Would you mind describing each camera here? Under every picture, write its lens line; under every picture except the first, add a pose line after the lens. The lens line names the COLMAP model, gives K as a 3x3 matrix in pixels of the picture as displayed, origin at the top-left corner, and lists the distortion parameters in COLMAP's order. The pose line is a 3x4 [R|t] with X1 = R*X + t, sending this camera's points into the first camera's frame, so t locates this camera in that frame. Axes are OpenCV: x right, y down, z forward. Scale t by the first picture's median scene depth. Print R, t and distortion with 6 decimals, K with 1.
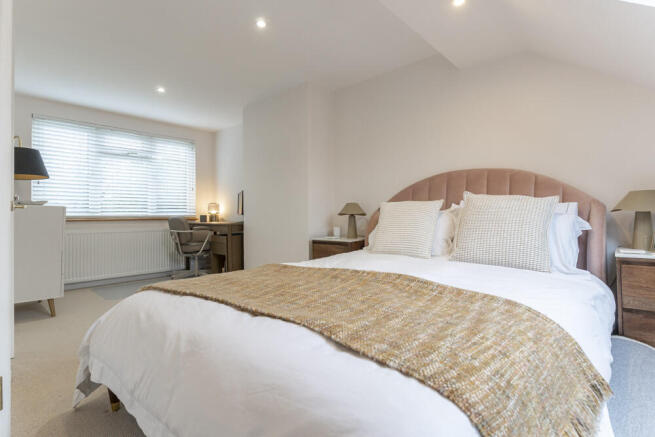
lens RADIAL K [[323.6, 0, 331.0], [0, 323.6, 208.4], [0, 0, 1]] dist [0.000648, -0.000257]
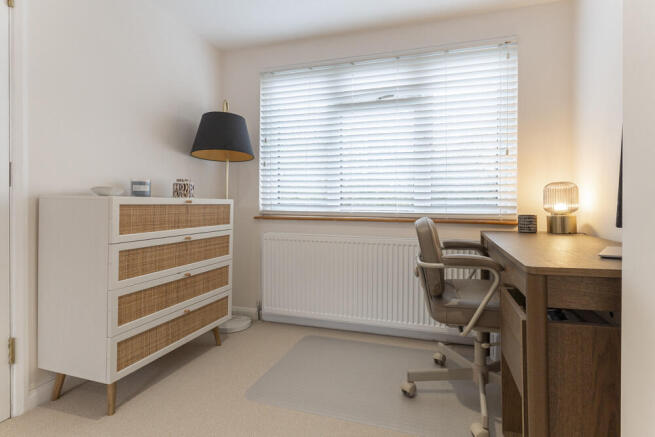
lens RADIAL K [[323.6, 0, 331.0], [0, 323.6, 208.4], [0, 0, 1]] dist [0.000648, -0.000257]
pose [[0.400998, 0.010940, -0.916014, -0.157535], [-0.000406, 0.999931, 0.011765, 0.009499], [0.916079, -0.004346, 0.400974, 0.709130]]
